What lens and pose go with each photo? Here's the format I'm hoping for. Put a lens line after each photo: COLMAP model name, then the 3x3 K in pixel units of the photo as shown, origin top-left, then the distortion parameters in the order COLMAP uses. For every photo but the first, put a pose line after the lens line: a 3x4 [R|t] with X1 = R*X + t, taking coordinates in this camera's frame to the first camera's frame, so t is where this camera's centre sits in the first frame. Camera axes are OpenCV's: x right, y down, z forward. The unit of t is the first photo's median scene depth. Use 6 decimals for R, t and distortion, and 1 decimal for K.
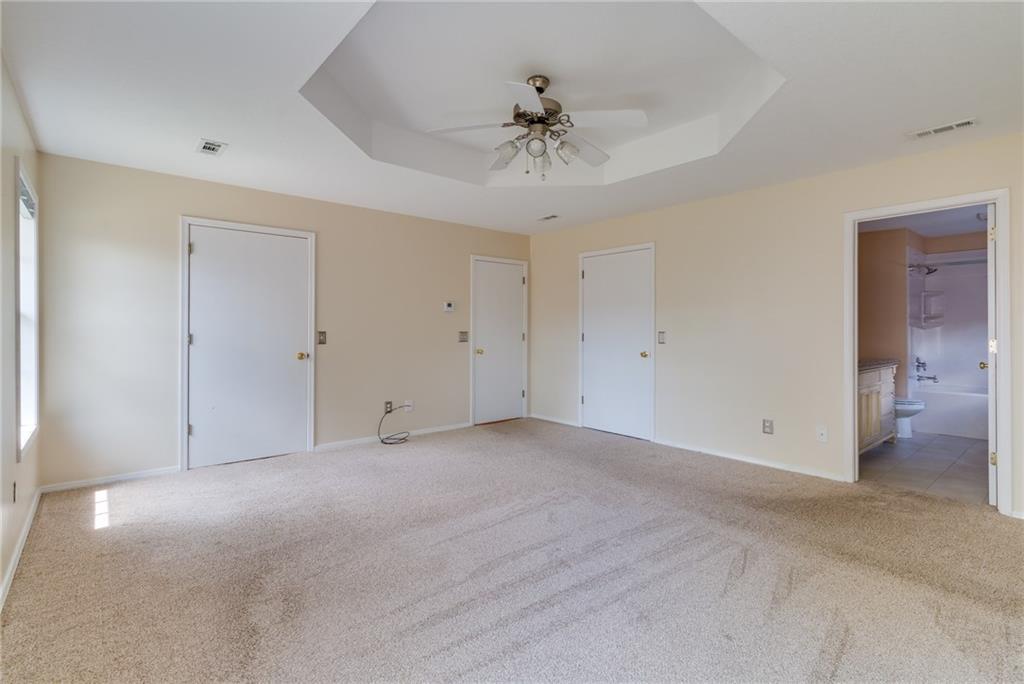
lens RADIAL K [[491.2, 0, 505.6], [0, 491.2, 332.2], [0, 0, 1]] dist [-0.005957, -0.000440]
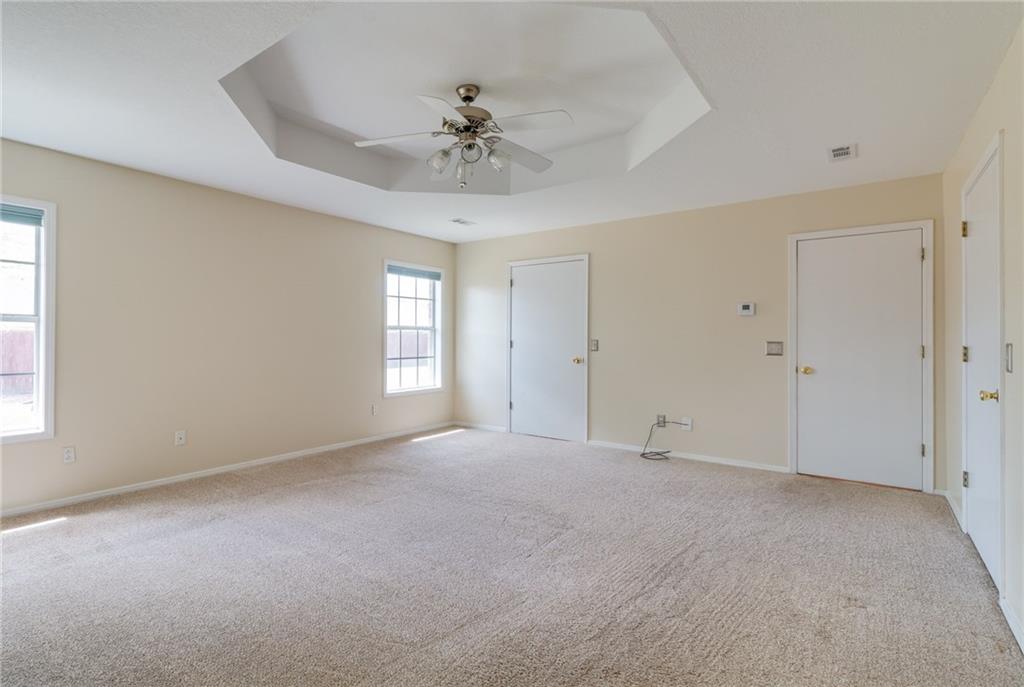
lens RADIAL K [[491.2, 0, 507.0], [0, 491.2, 340.2], [0, 0, 1]] dist [-0.005957, -0.000440]
pose [[0.235429, -0.001503, -0.971890, 0.610840], [-0.013248, 0.999901, -0.004756, 0.006575], [0.971801, 0.013995, 0.235386, 0.490473]]
